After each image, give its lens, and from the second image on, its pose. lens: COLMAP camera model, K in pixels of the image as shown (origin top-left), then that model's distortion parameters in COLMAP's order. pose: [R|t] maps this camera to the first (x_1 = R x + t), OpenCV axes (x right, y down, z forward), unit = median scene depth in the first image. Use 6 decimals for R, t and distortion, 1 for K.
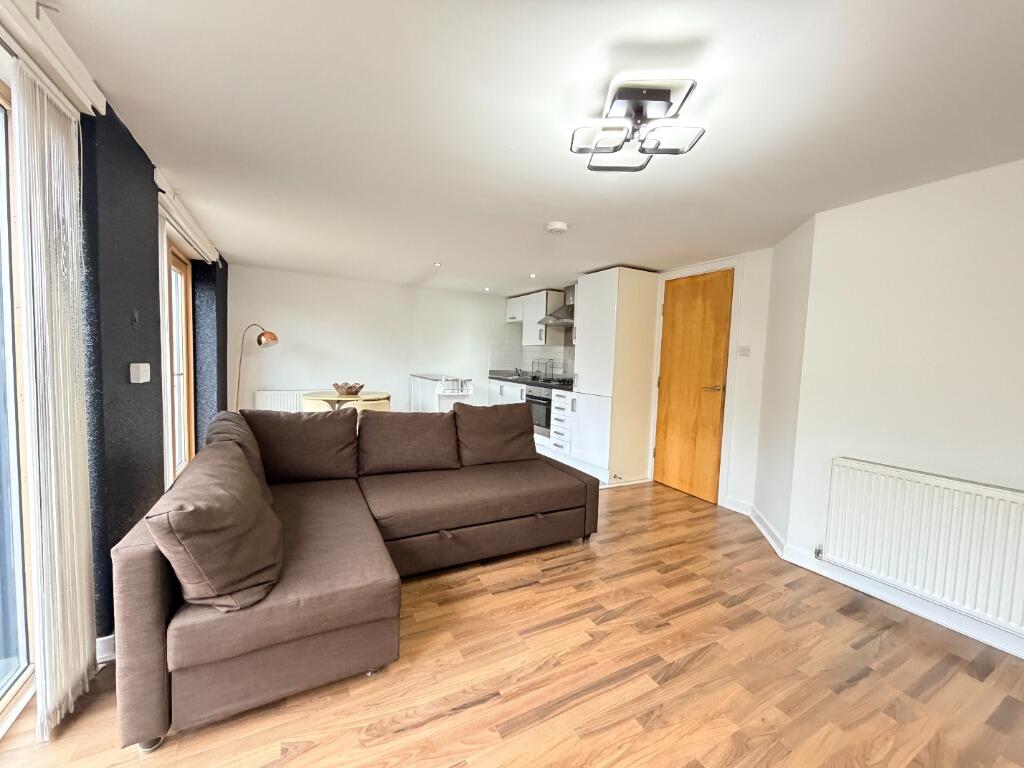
lens RADIAL K [[410.4, 0, 510.6], [0, 410.4, 384.1], [0, 0, 1]] dist [0.008366, -0.000033]
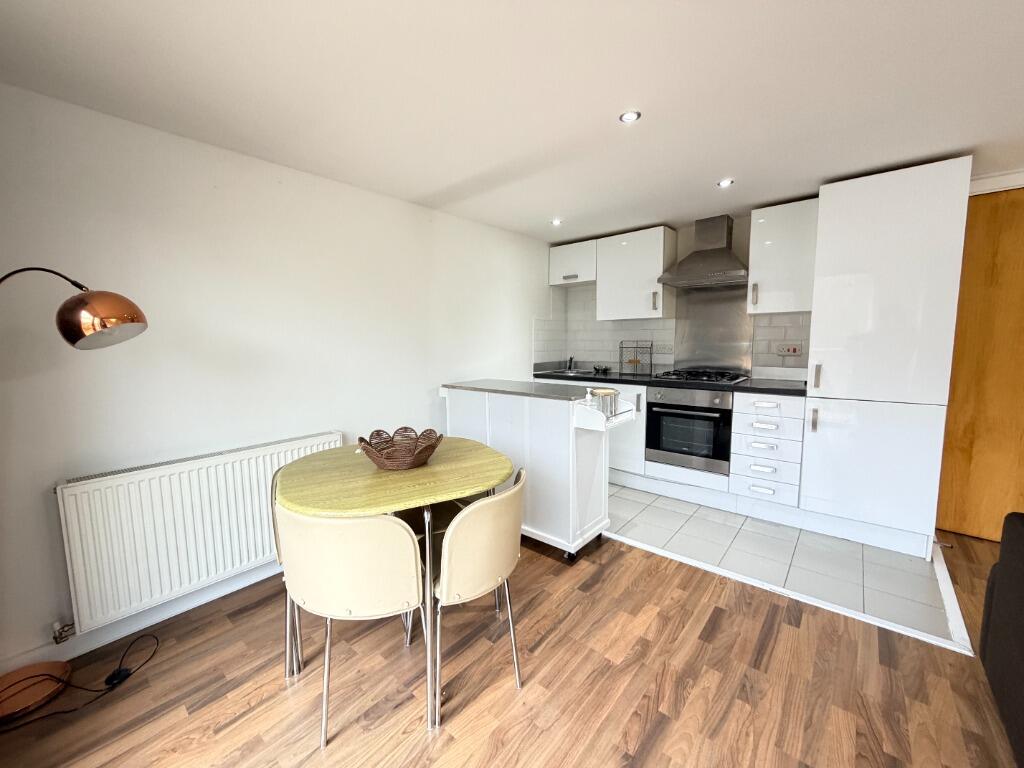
lens RADIAL K [[410.4, 0, 510.6], [0, 410.4, 384.1], [0, 0, 1]] dist [0.008366, -0.000033]
pose [[0.928740, -0.086042, 0.360609, -0.357863], [0.067705, 0.995701, 0.063204, -0.052112], [-0.364497, -0.034285, 0.930573, 0.516683]]
